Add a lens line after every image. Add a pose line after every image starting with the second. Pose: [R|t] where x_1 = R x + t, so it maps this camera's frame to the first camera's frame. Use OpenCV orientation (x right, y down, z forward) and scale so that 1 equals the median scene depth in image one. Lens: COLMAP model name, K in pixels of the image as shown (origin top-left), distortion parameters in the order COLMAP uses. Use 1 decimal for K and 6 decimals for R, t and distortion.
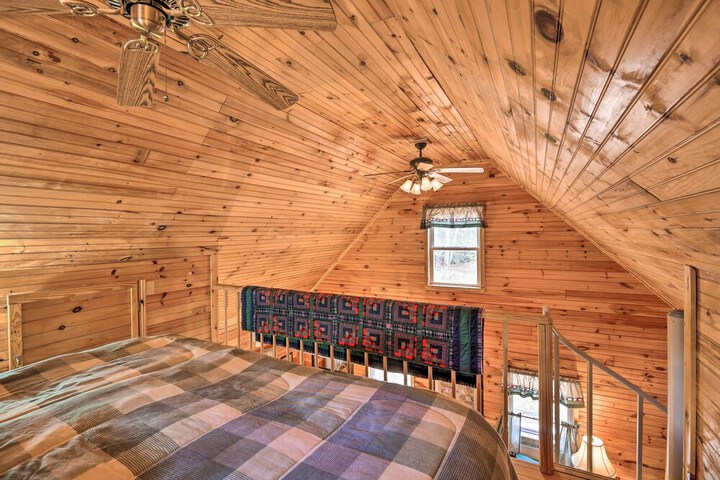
lens RADIAL K [[324.5, 0, 354.8], [0, 324.5, 234.4], [0, 0, 1]] dist [-0.007796, -0.003093]
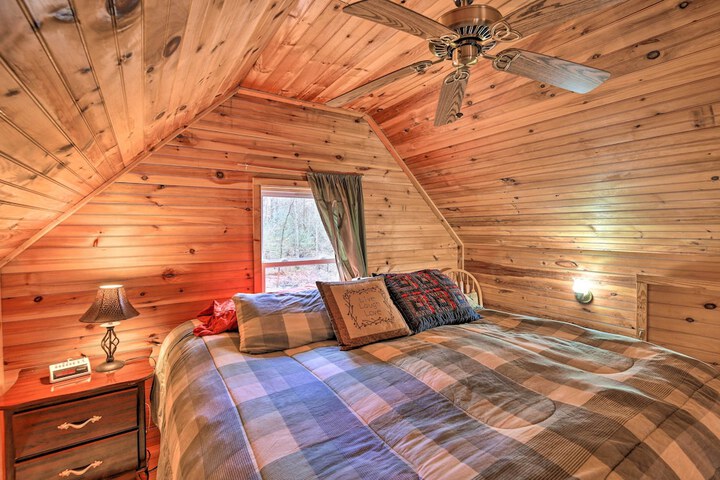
lens RADIAL K [[324.5, 0, 374.3], [0, 324.5, 227.9], [0, 0, 1]] dist [-0.007796, -0.003093]
pose [[-0.435126, 0.017513, -0.900199, 0.530695], [0.016977, 0.999793, 0.011244, -0.006007], [0.900209, -0.010390, -0.435333, 0.958102]]
